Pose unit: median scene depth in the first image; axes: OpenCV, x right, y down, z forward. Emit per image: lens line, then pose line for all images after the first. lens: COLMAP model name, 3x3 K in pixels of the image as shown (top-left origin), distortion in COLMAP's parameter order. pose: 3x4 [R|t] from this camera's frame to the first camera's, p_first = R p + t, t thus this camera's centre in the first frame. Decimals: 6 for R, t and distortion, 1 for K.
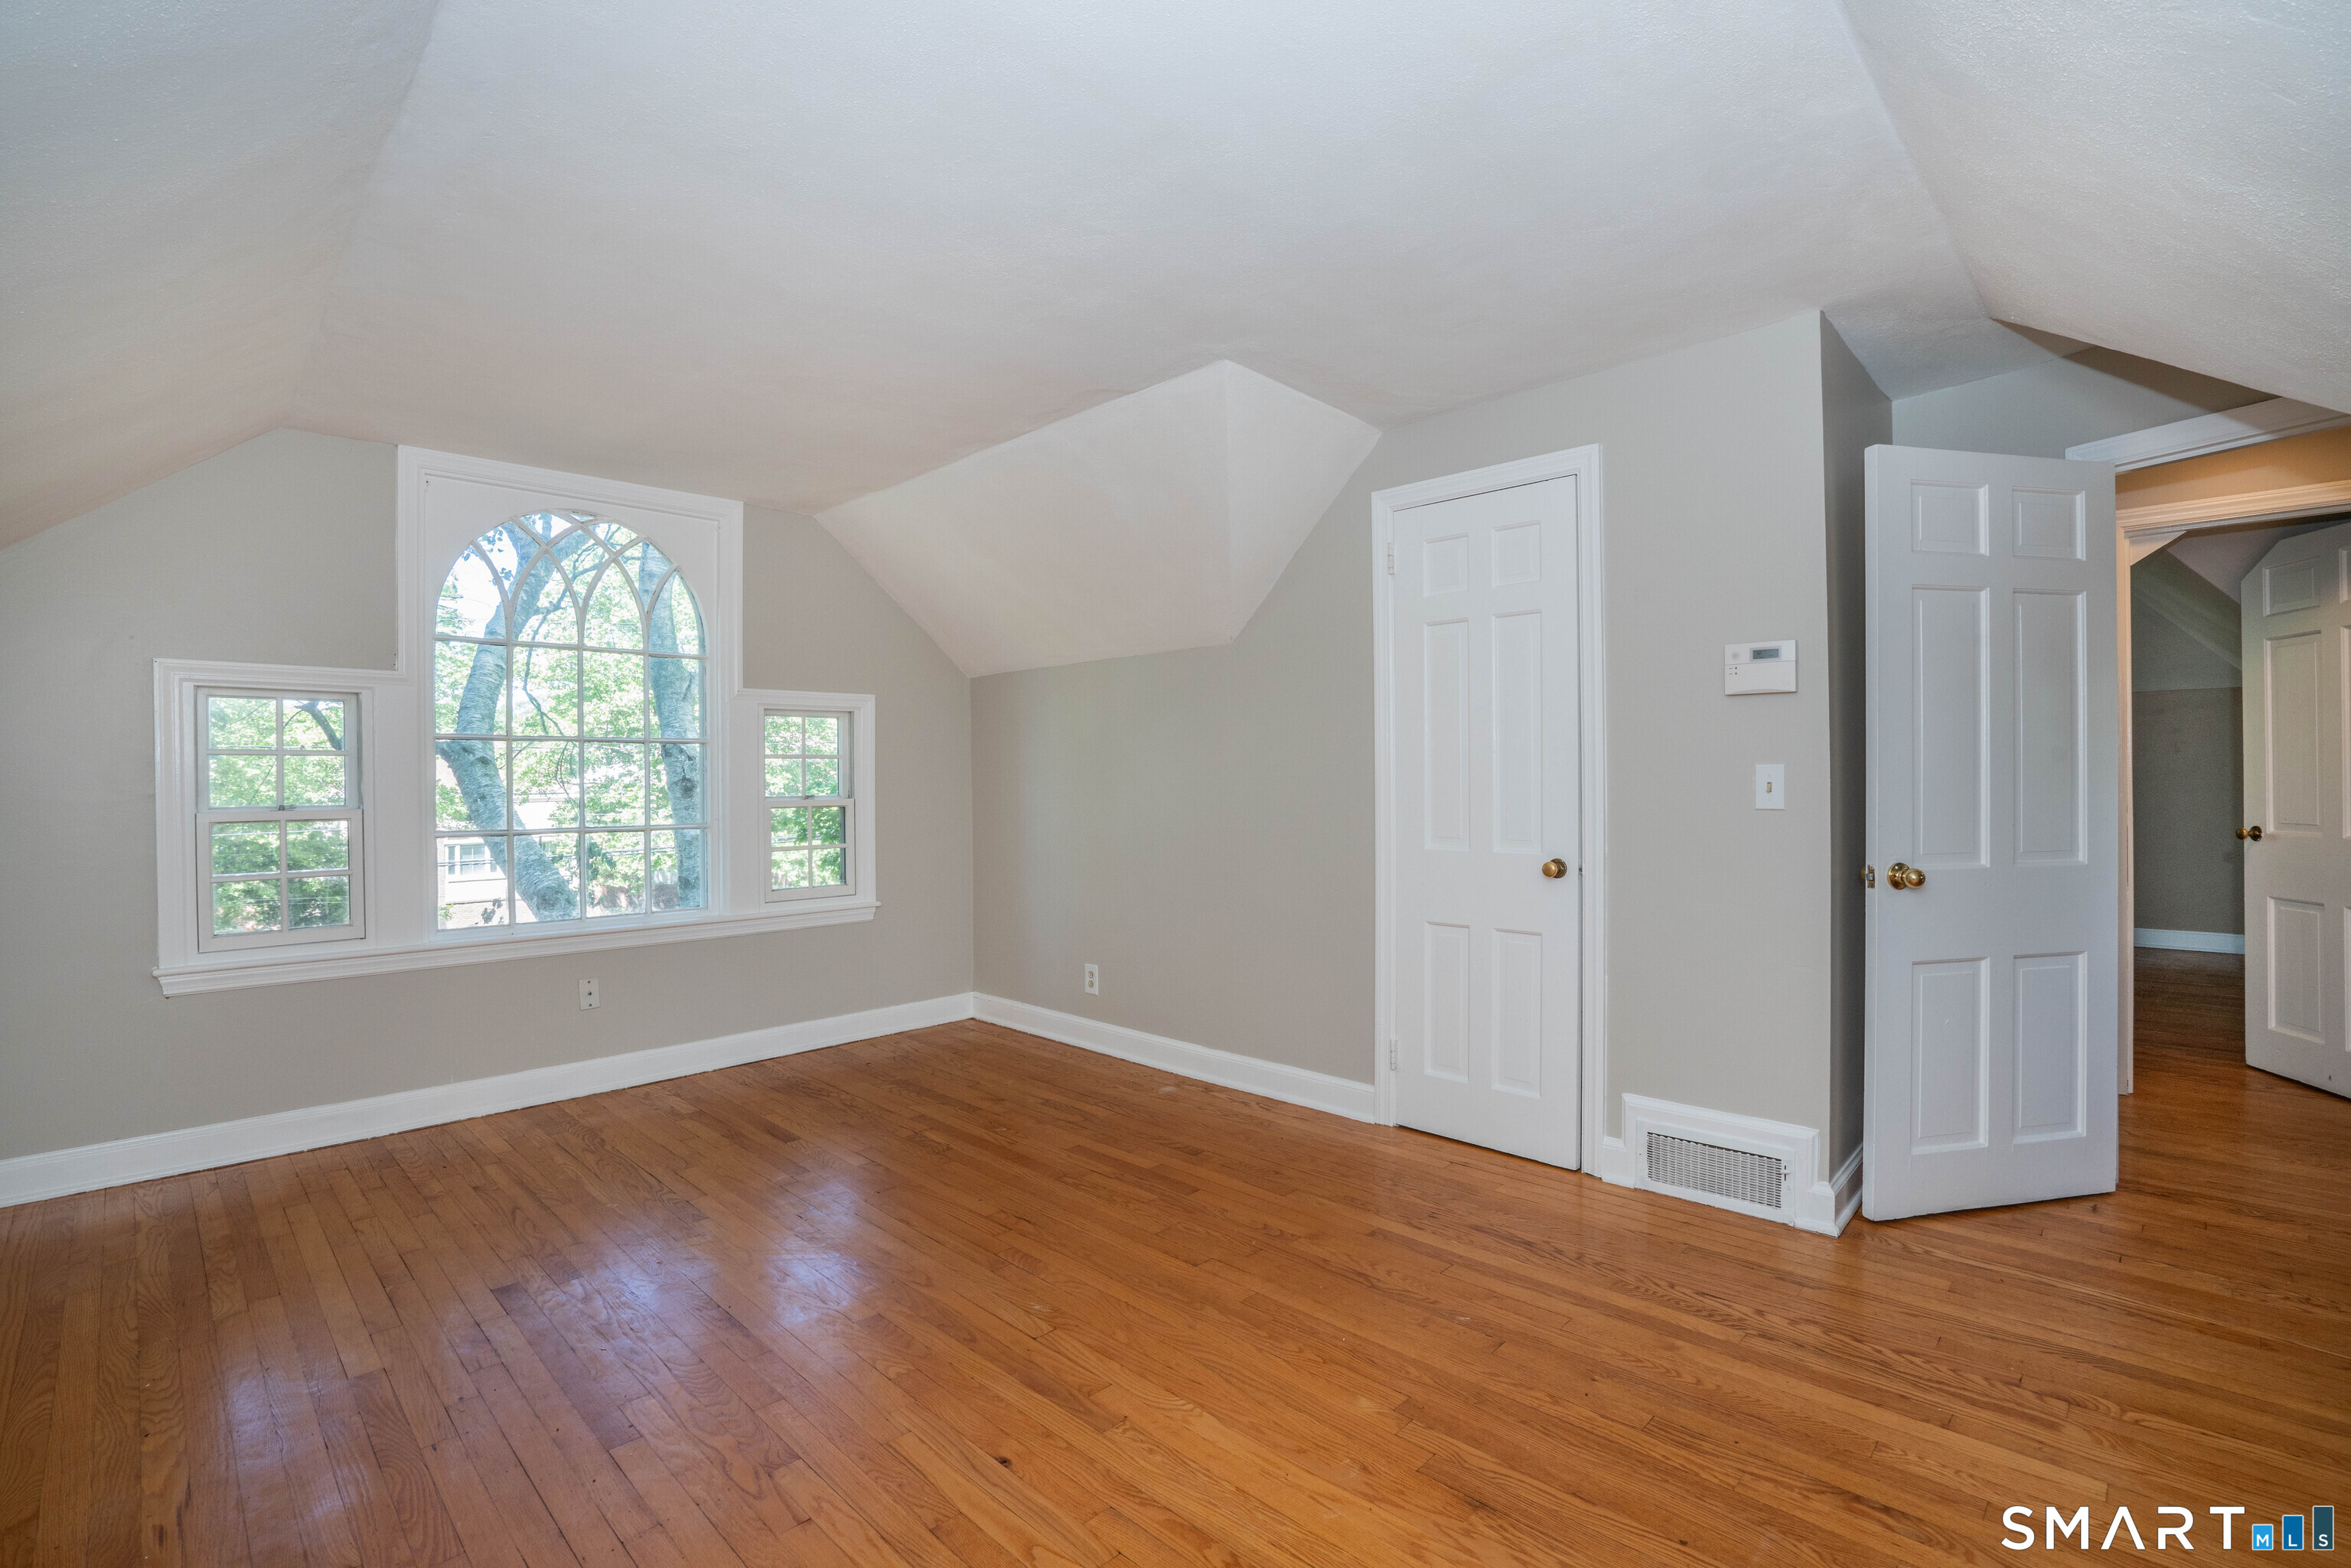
lens RADIAL K [[1068.3, 0, 1175.5], [0, 1068.3, 784.0], [0, 0, 1]] dist [-0.067249, 0.023931]
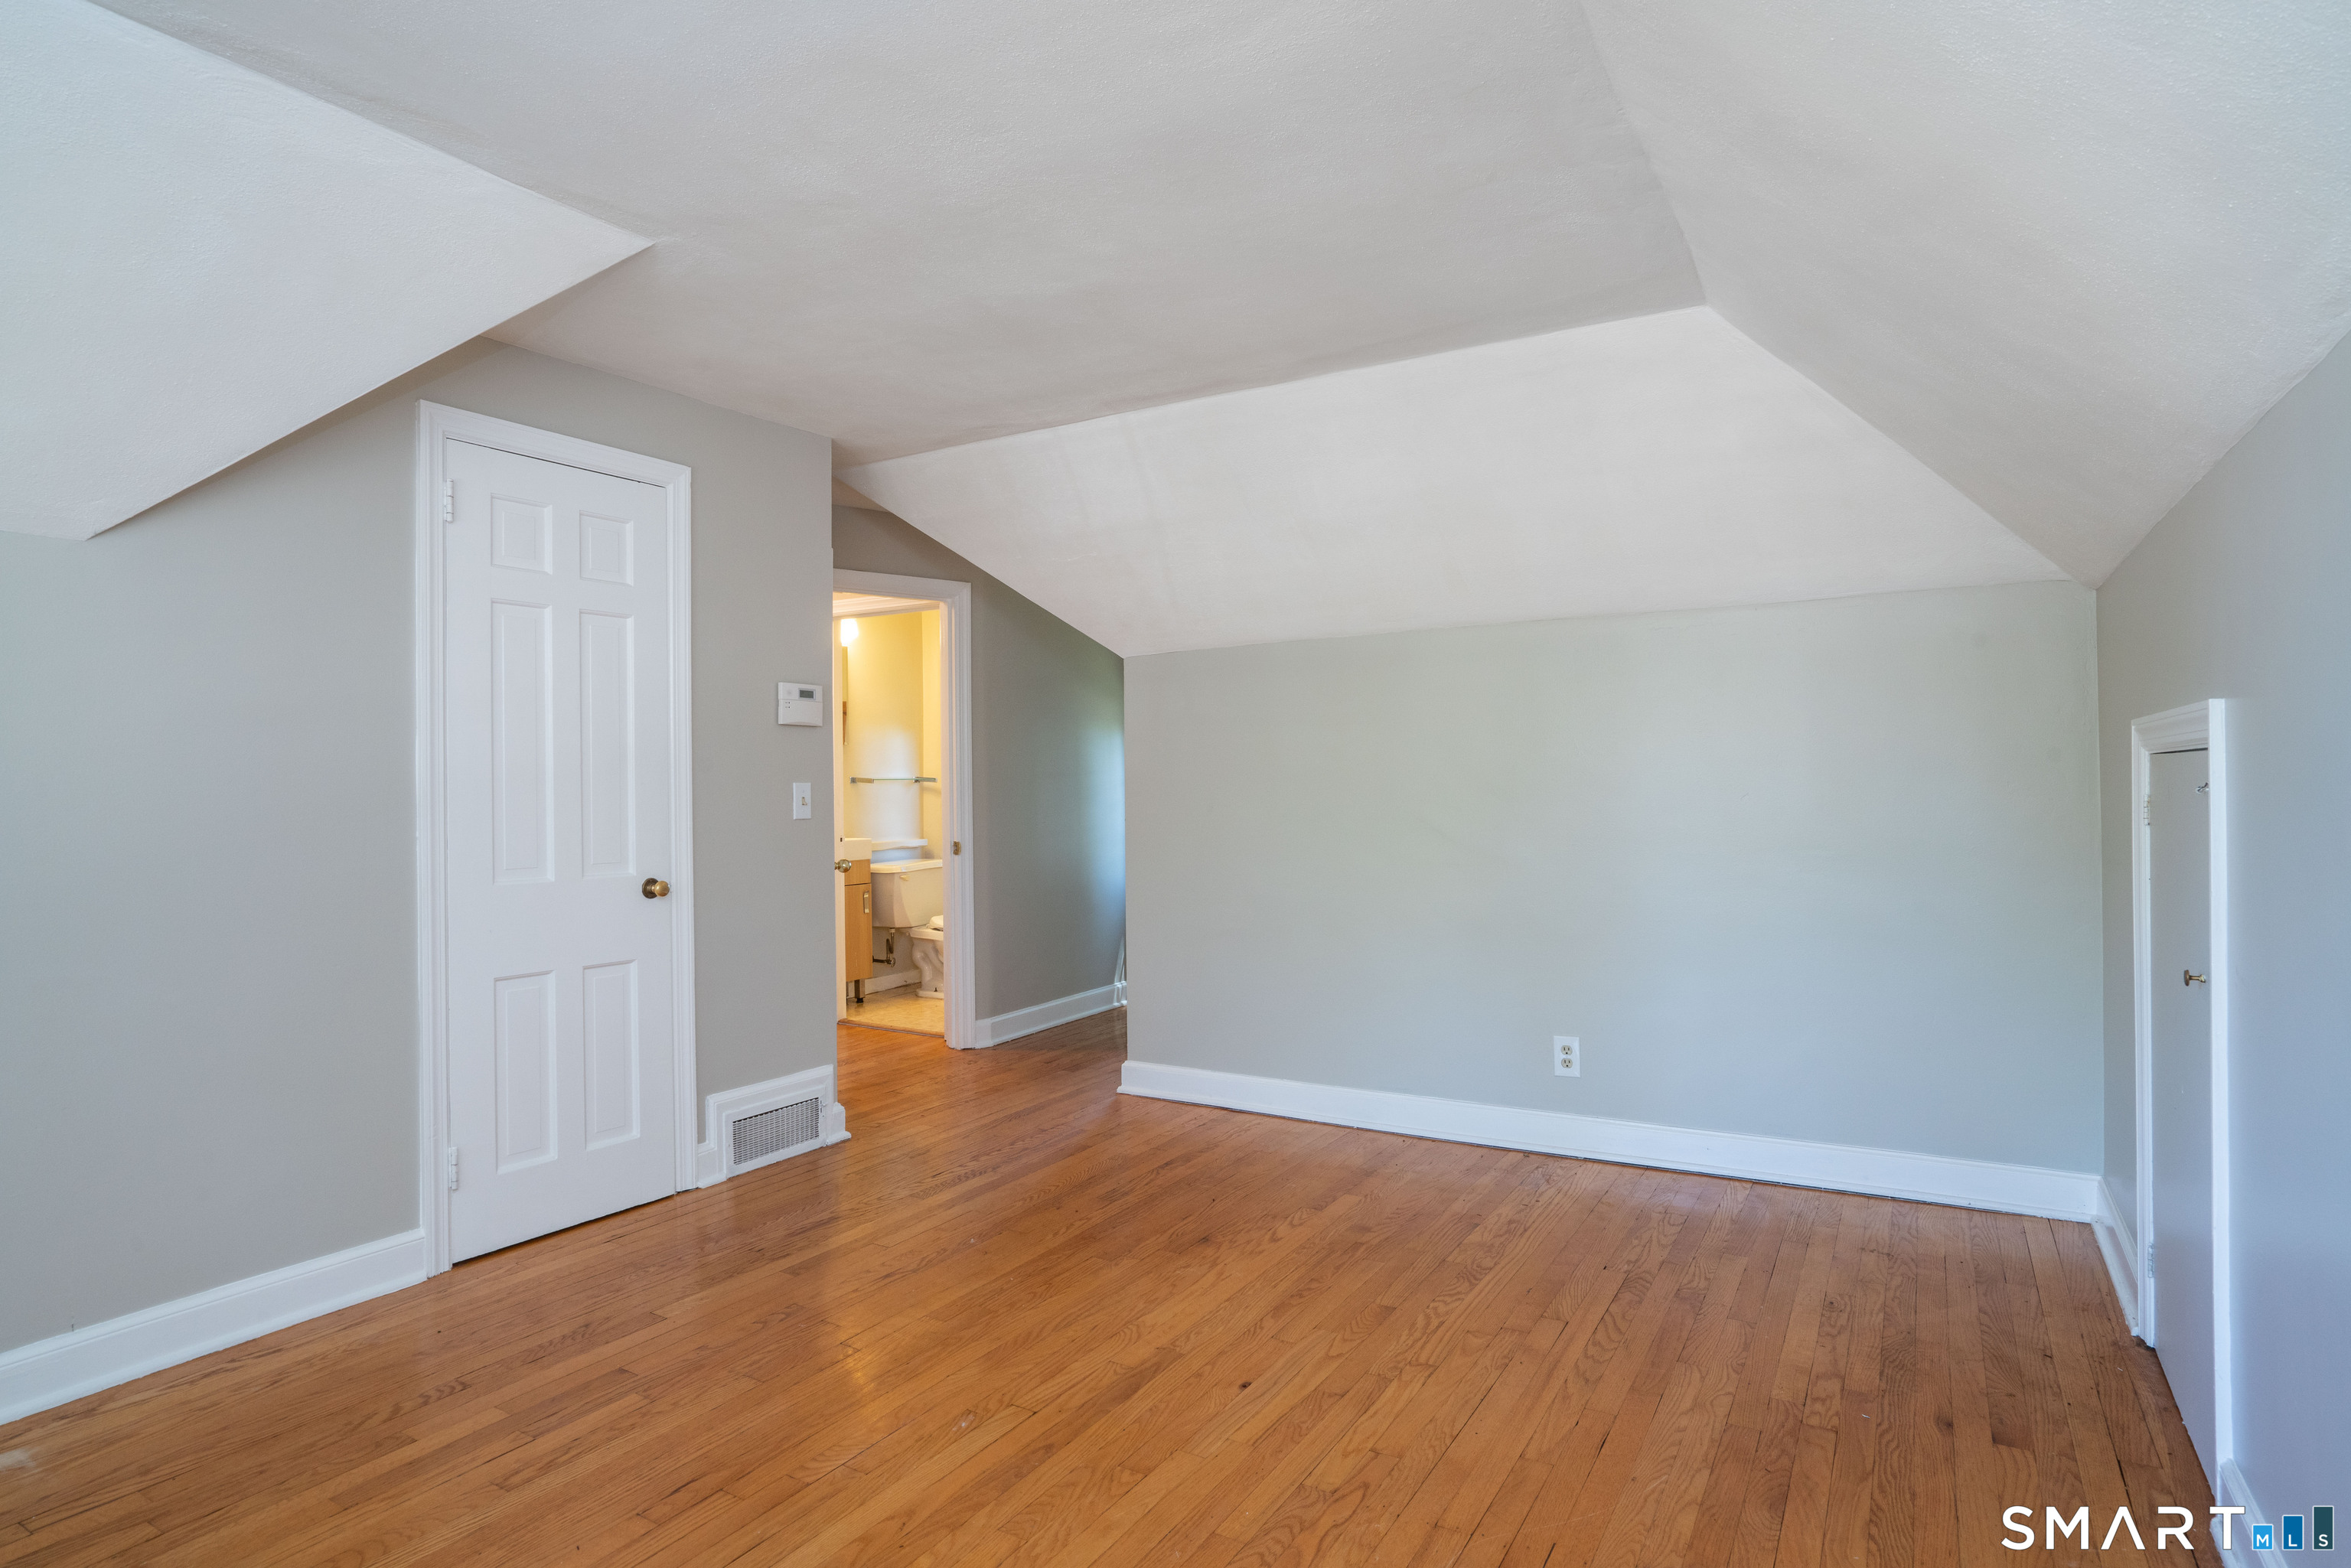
lens RADIAL K [[1262.9, 0, 1175.5], [0, 1262.9, 784.0], [0, 0, 1]] dist [-0.016203, 0.001429]
pose [[-0.236938, 0.011053, 0.971462, -0.905321], [0.015671, 0.999849, -0.007554, 0.000767], [-0.971398, 0.013434, -0.237075, 0.843959]]
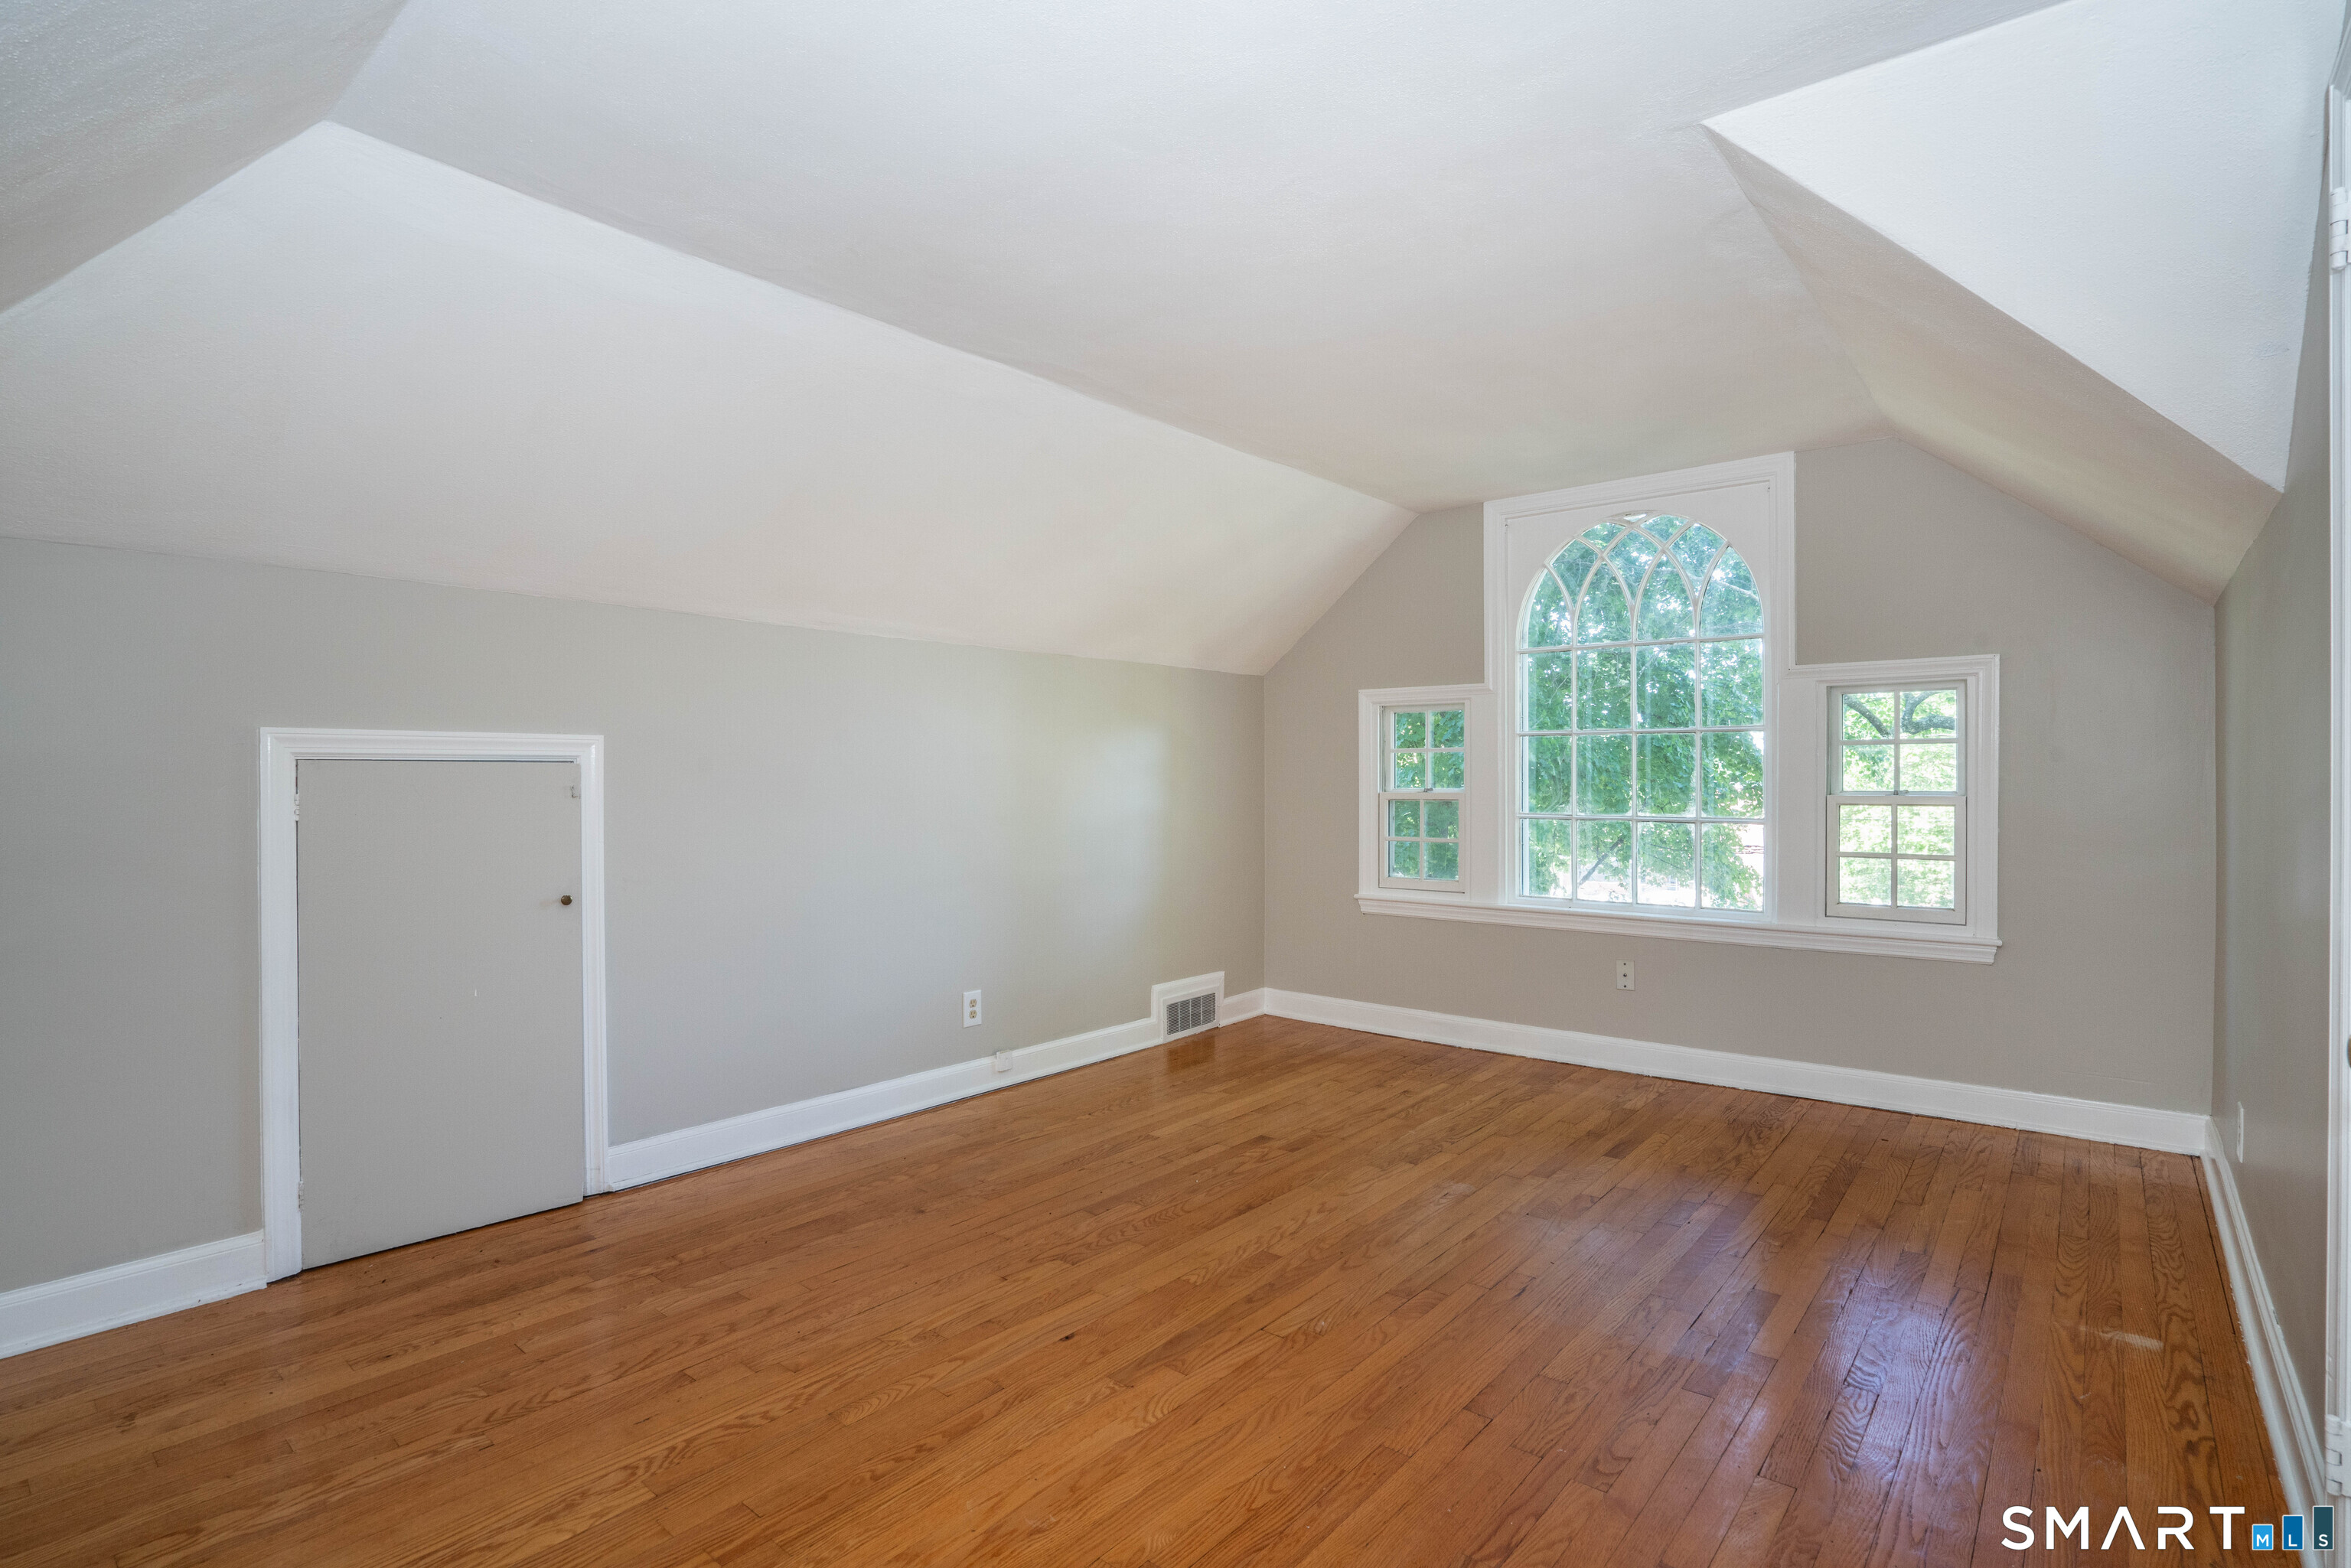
lens RADIAL K [[1121.9, 0, 1175.5], [0, 1121.9, 784.0], [0, 0, 1]] dist [-0.047527, 0.017305]
pose [[0.078490, 0.015373, -0.996796, 0.686044], [-0.000944, 0.999882, 0.015346, -0.010607], [0.996914, -0.000263, 0.078495, 0.621425]]
